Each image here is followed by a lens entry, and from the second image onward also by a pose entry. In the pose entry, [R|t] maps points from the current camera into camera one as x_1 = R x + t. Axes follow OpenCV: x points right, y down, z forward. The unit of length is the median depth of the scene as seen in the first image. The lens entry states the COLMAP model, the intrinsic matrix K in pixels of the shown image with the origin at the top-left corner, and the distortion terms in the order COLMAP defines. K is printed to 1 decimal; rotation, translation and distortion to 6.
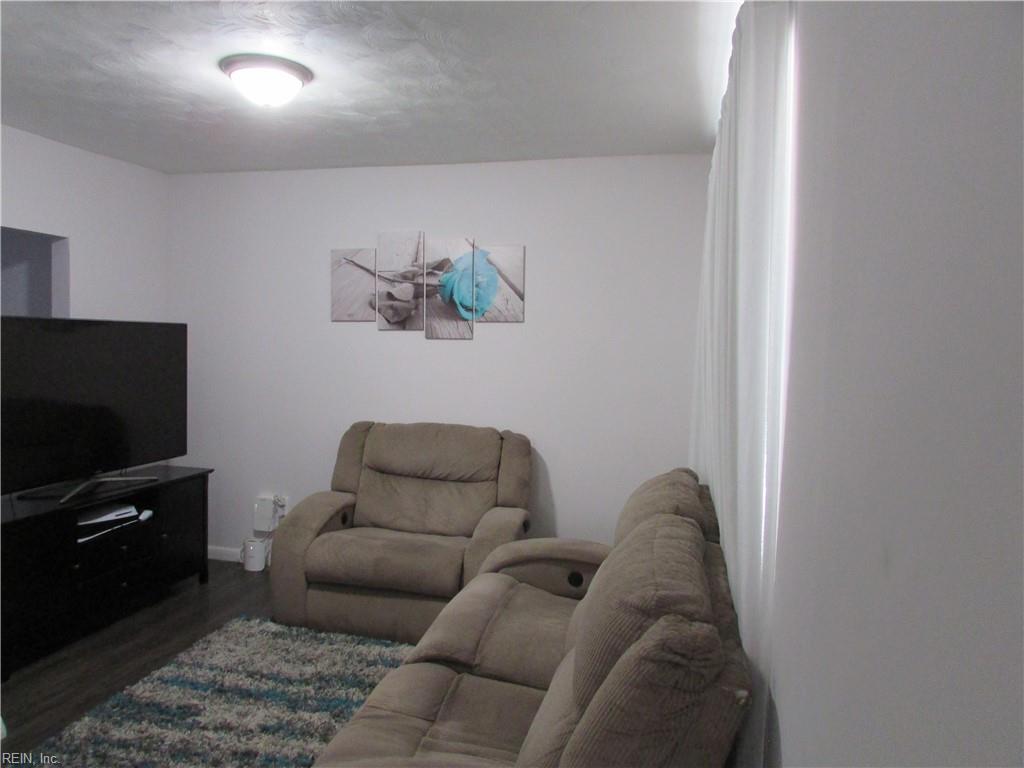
lens RADIAL K [[726.5, 0, 514.1], [0, 726.5, 390.3], [0, 0, 1]] dist [-0.025437, 0.002410]
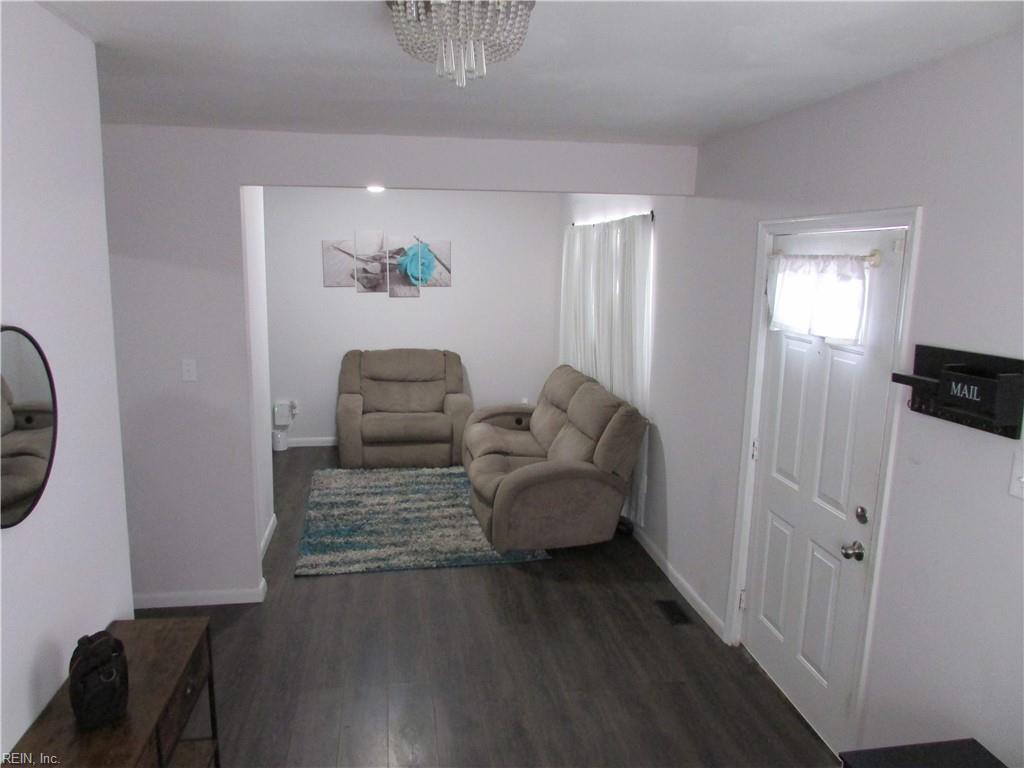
lens RADIAL K [[726.5, 0, 510.9], [0, 726.5, 381.4], [0, 0, 1]] dist [-0.025437, 0.002410]
pose [[0.924560, -0.075681, 0.373446, -0.500497], [0.029053, 0.991225, 0.128950, -0.086820], [-0.379928, -0.108372, 0.918646, -0.631416]]
